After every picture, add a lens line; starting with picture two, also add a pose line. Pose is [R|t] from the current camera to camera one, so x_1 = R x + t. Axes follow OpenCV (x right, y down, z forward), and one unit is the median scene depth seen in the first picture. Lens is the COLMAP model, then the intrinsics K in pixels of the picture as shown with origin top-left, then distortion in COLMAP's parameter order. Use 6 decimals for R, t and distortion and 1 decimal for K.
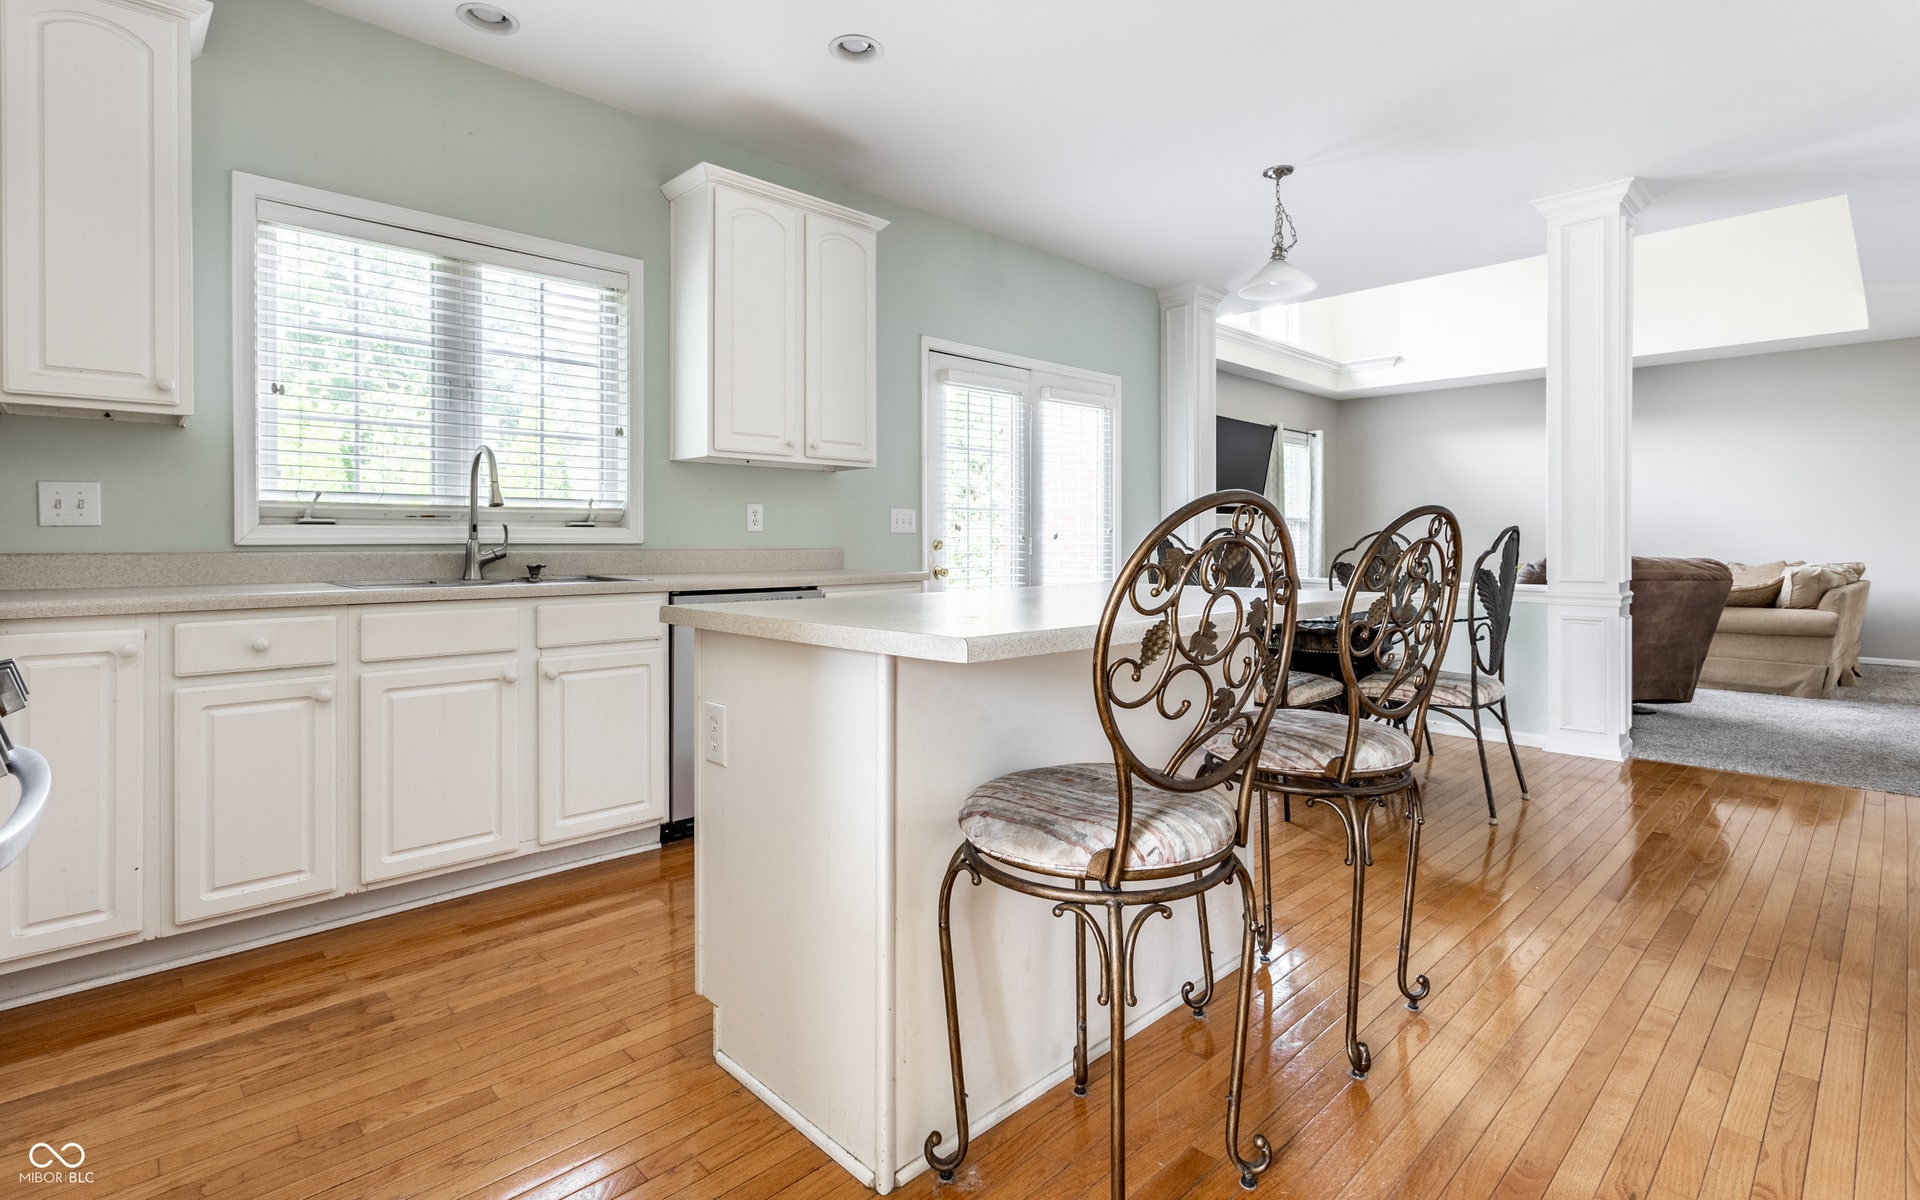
lens RADIAL K [[937.6, 0, 954.7], [0, 937.6, 542.4], [0, 0, 1]] dist [0.002732, 0.000479]
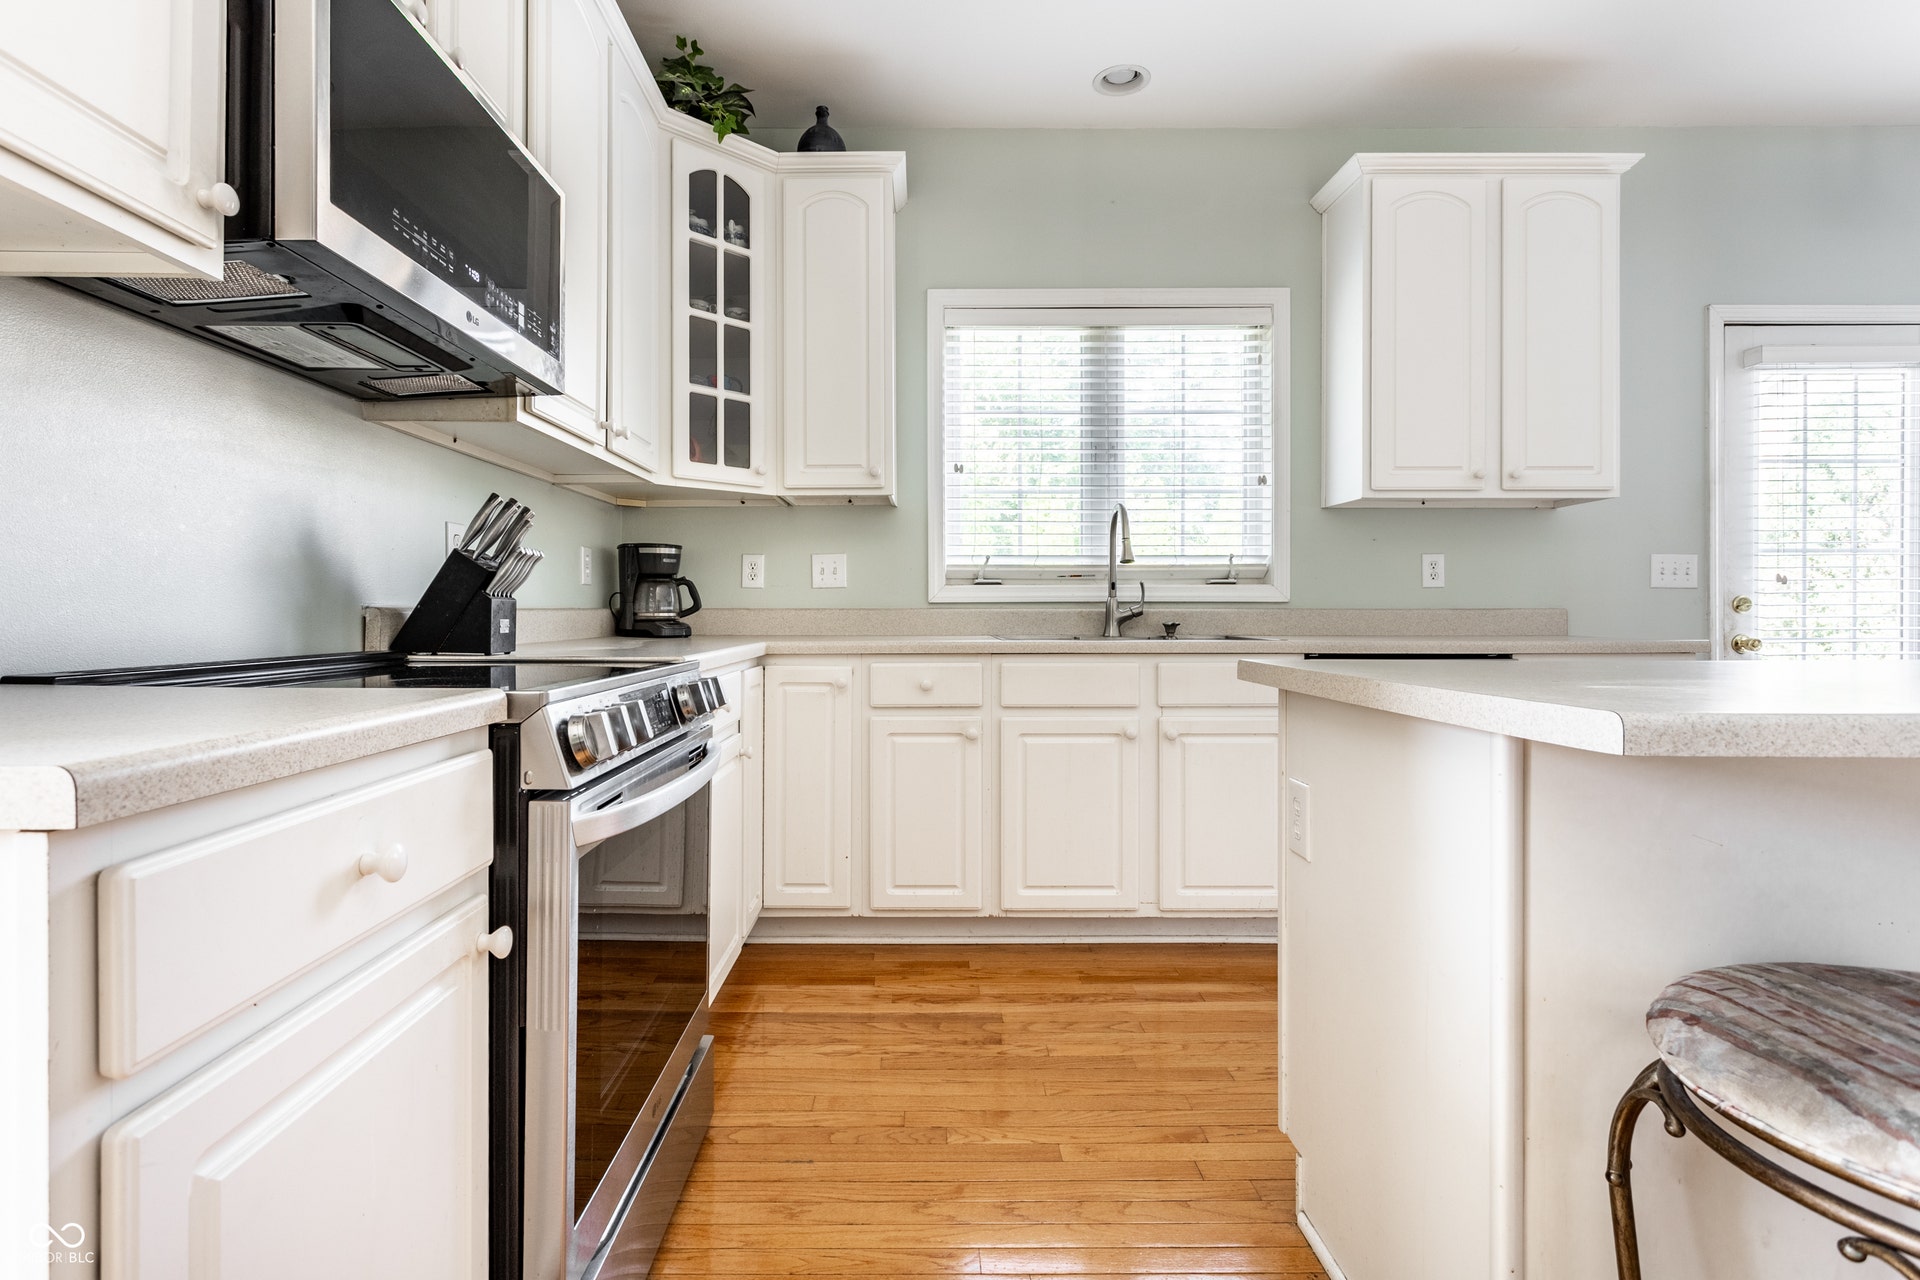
lens RADIAL K [[915.2, 0, 958.6], [0, 915.2, 626.5], [0, 0, 1]] dist [-0.003263, 0.001694]
pose [[0.710680, 0.001644, -0.703514, 0.075403], [-0.001057, 0.999999, 0.001269, 0.030193], [0.703515, -0.000158, 0.710680, 0.189878]]
